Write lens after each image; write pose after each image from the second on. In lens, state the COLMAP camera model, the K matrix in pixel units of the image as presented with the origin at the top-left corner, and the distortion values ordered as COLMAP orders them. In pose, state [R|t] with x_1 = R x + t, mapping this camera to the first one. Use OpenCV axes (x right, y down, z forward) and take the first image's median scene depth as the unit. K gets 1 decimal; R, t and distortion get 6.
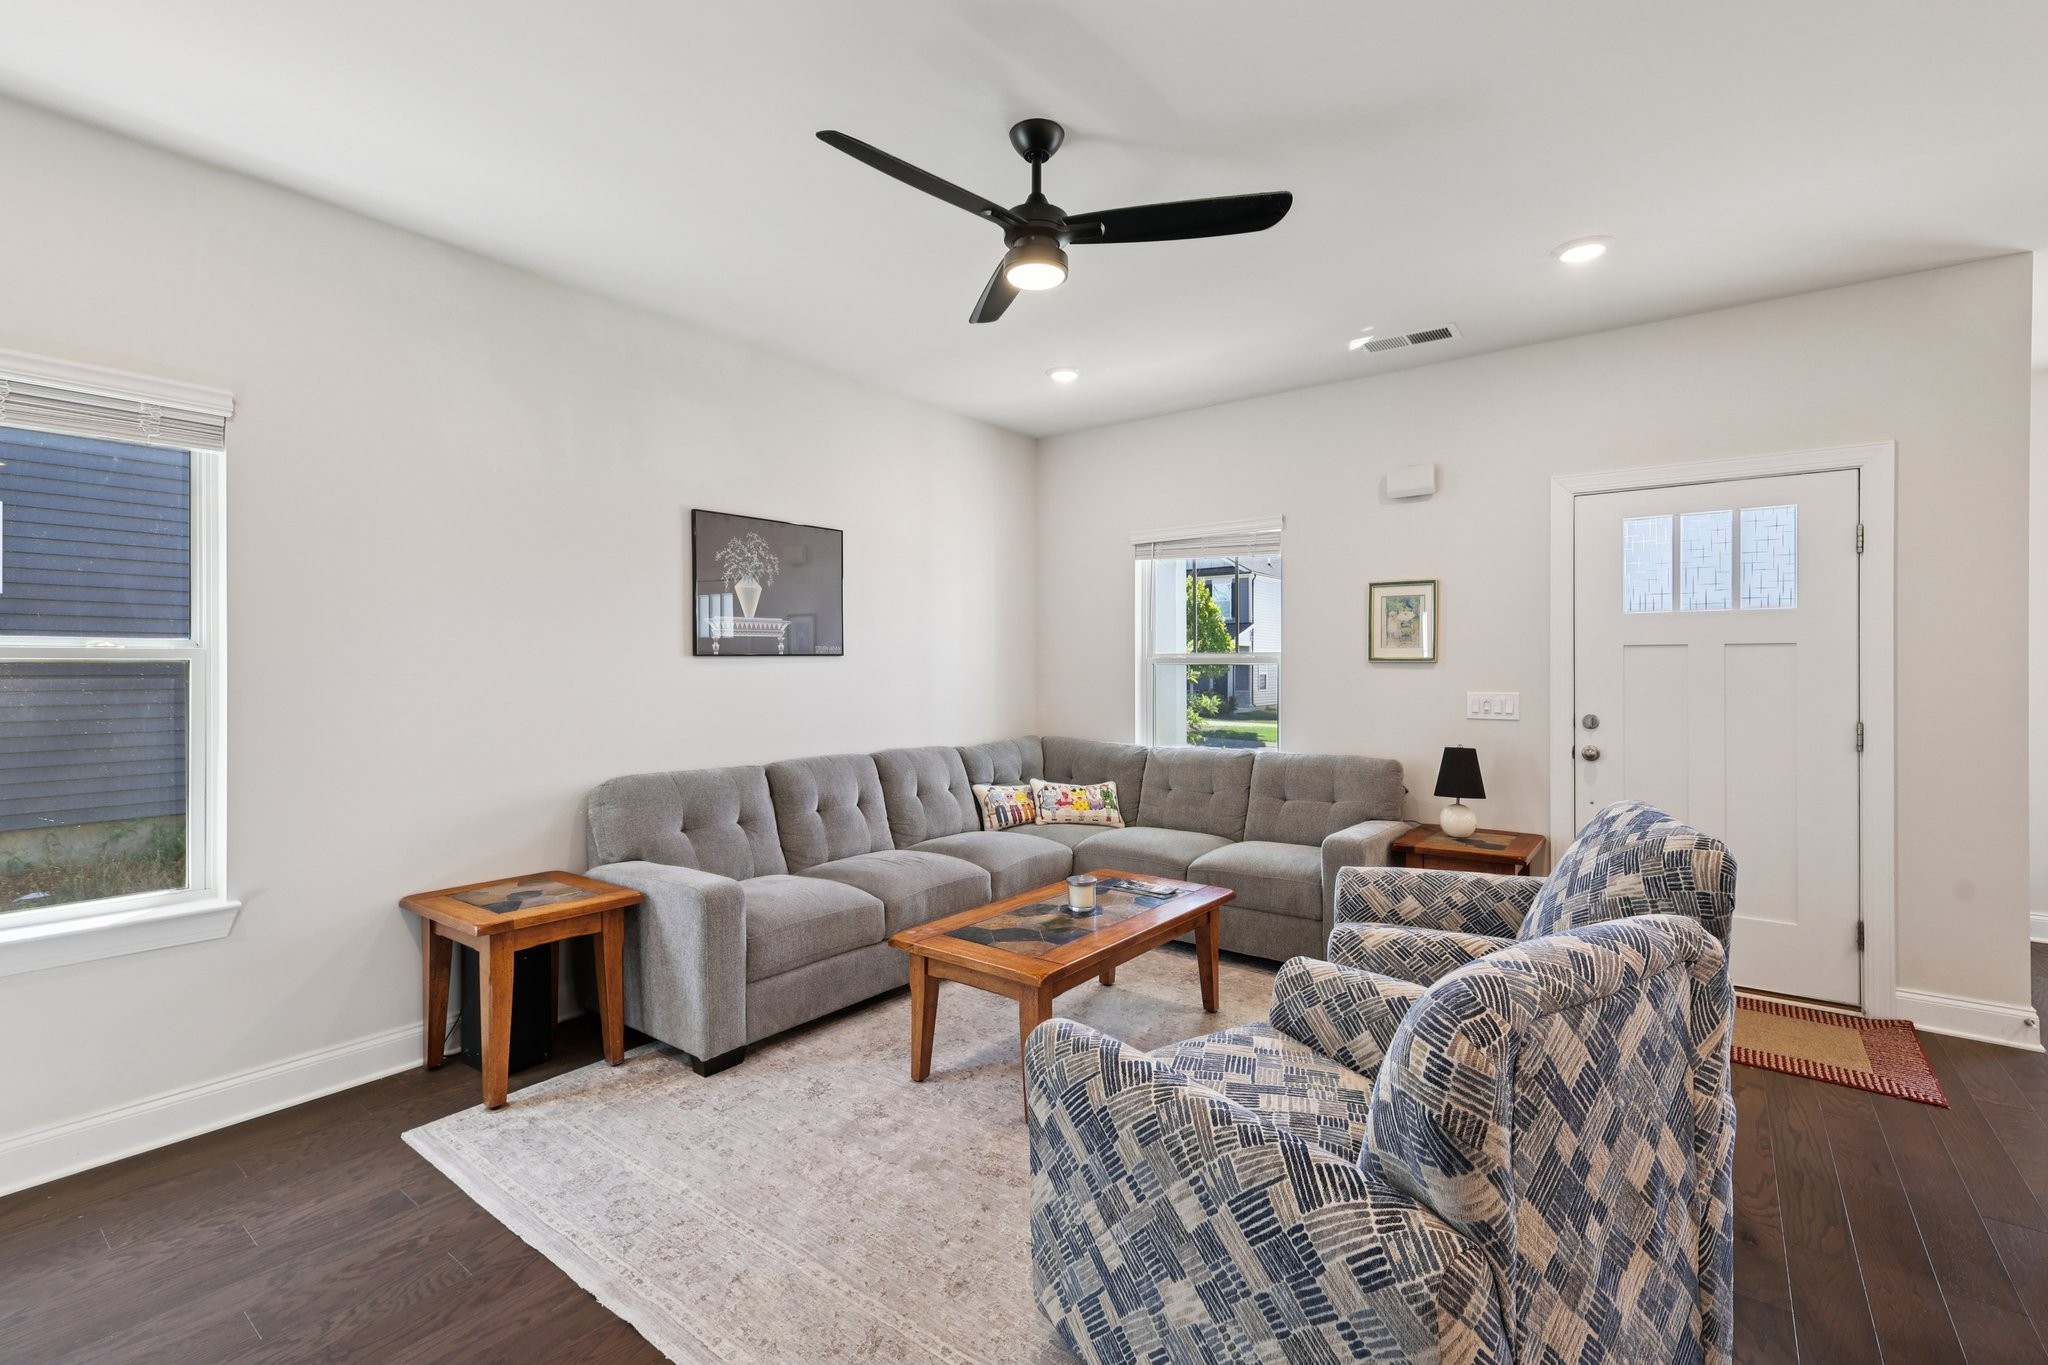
lens RADIAL K [[909.6, 0, 1028.8], [0, 909.6, 661.3], [0, 0, 1]] dist [0.003758, 0.000881]
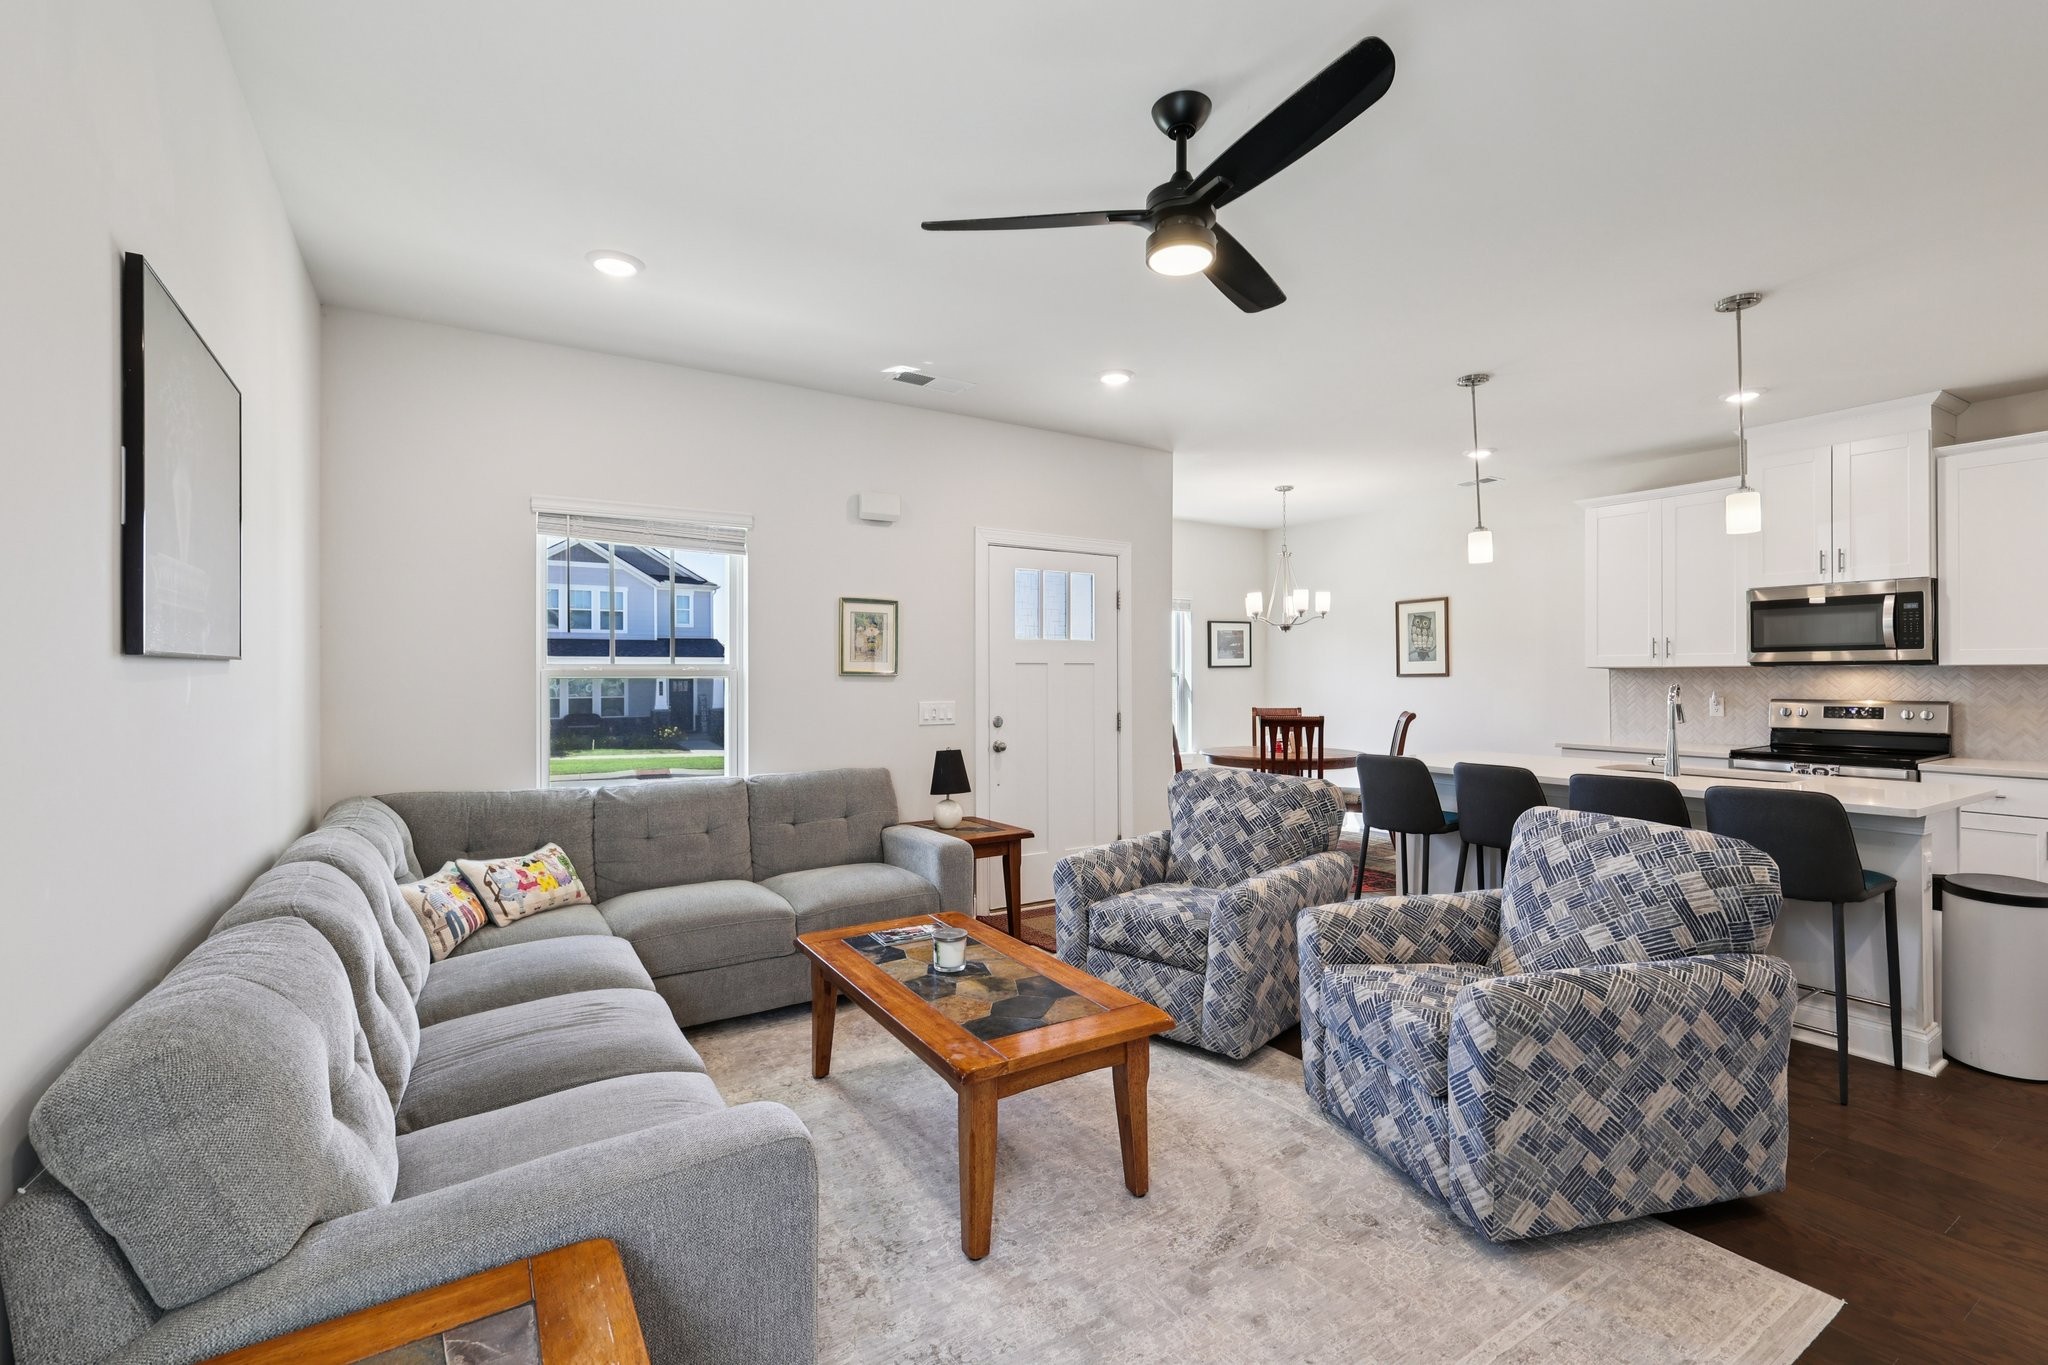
lens RADIAL K [[909.6, 0, 1021.7], [0, 909.6, 671.5], [0, 0, 1]] dist [0.003758, 0.000881]
pose [[0.355914, 0.002503, 0.934515, -0.570427], [0.000894, 0.999995, -0.003018, -0.000656], [-0.934518, 0.001910, 0.355910, 0.511851]]
